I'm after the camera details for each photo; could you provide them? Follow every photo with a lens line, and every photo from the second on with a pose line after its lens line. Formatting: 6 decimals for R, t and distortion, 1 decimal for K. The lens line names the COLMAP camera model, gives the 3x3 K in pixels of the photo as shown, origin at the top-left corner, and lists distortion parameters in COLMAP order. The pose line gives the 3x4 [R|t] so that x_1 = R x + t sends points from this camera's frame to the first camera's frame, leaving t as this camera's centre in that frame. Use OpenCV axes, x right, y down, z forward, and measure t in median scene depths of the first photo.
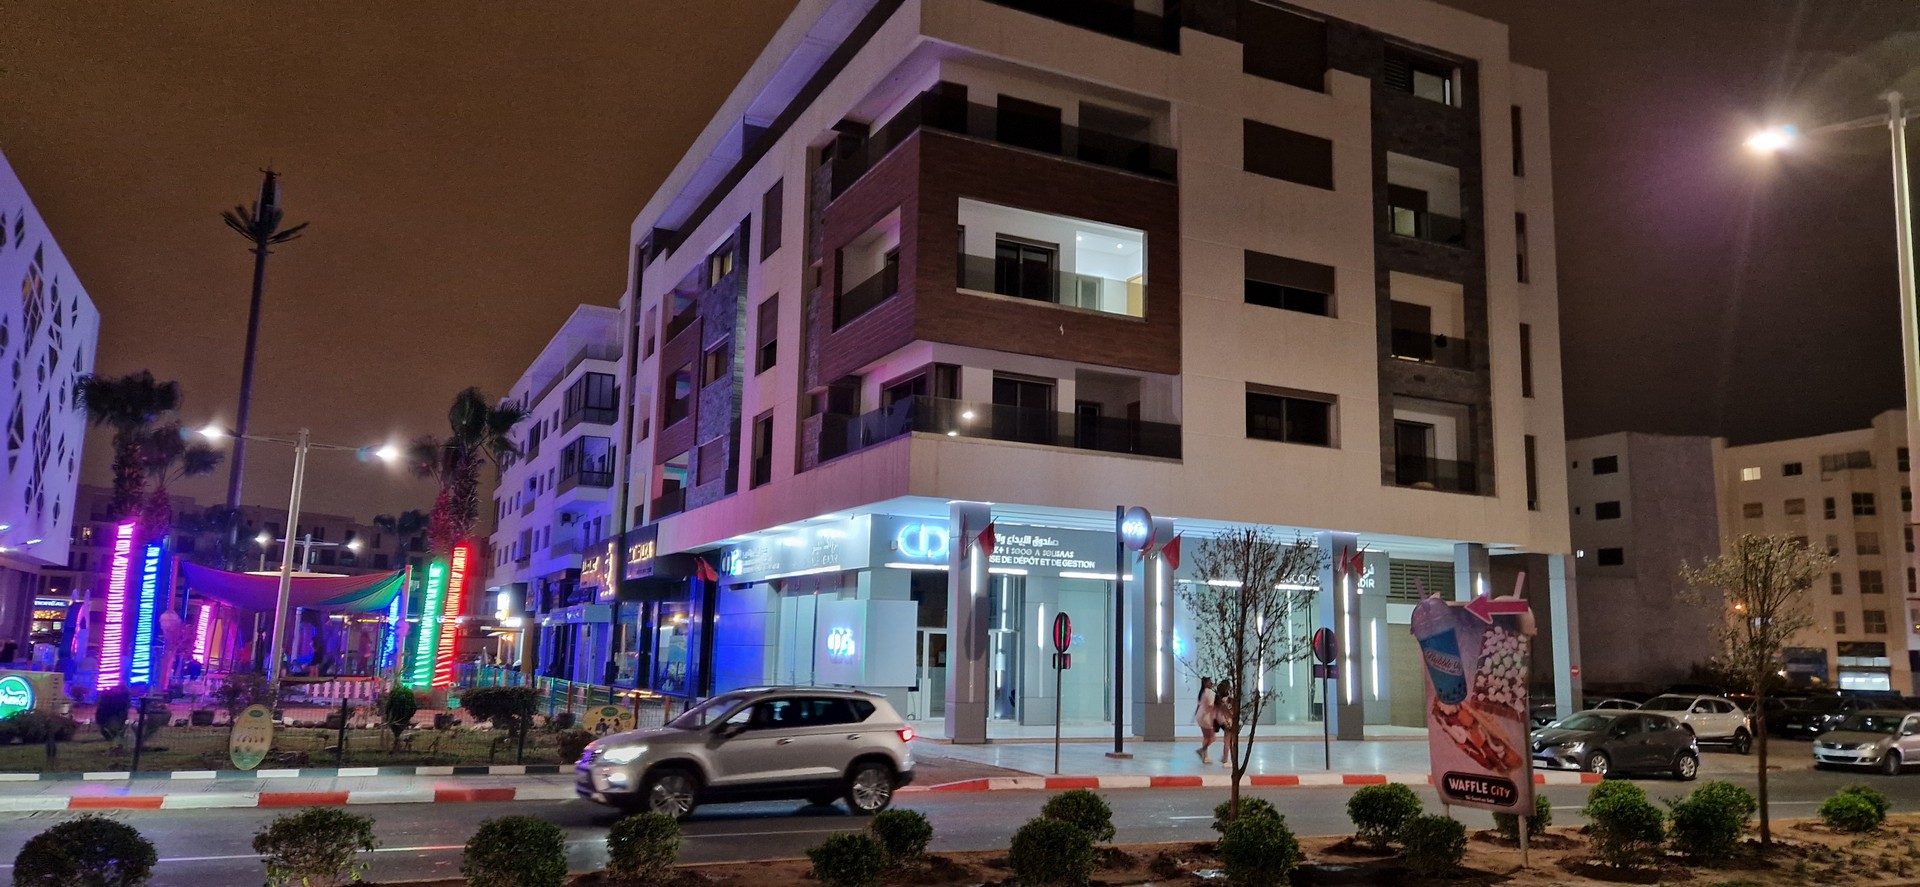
lens RADIAL K [[1241.6, 0, 960.0], [0, 1241.6, 443.5], [0, 0, 1]] dist [0.086152, -0.082222]
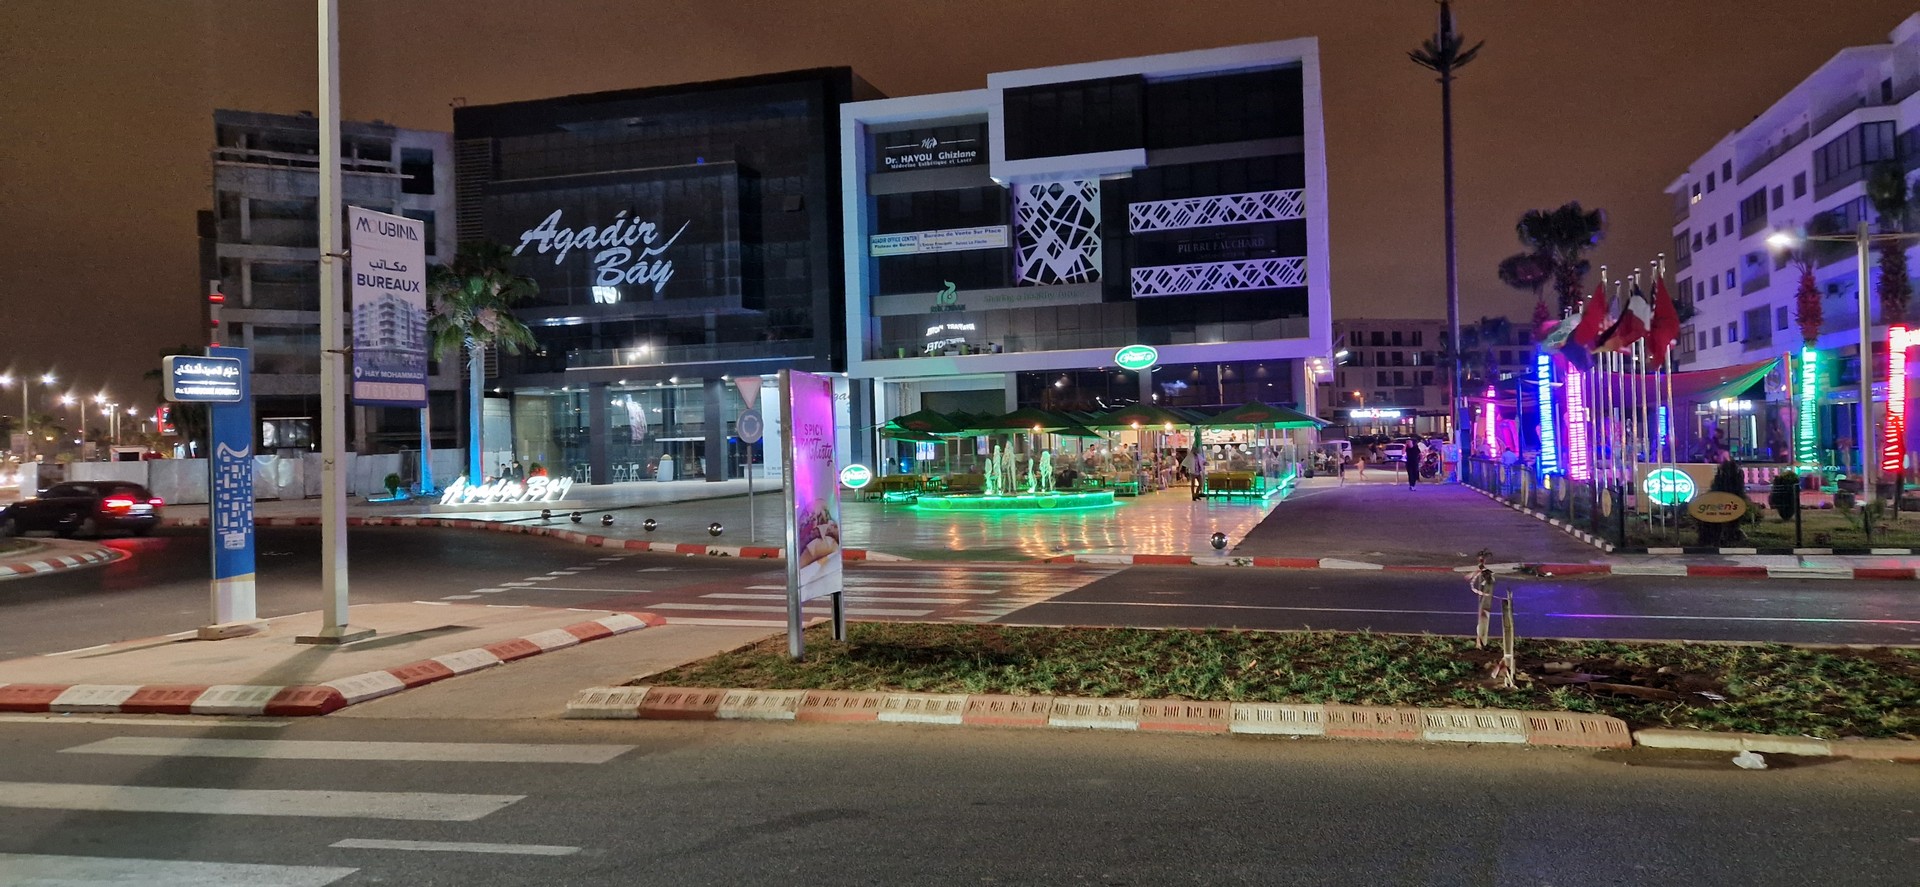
lens RADIAL K [[1240.2, 0, 1006.3], [0, 1240.2, 429.4], [0, 0, 1]] dist [0.079062, -0.082398]
pose [[0.741030, -0.050878, -0.669542, -0.291466], [0.153258, 0.983621, 0.094876, -0.039427], [0.653748, -0.172918, 0.736690, -0.176236]]
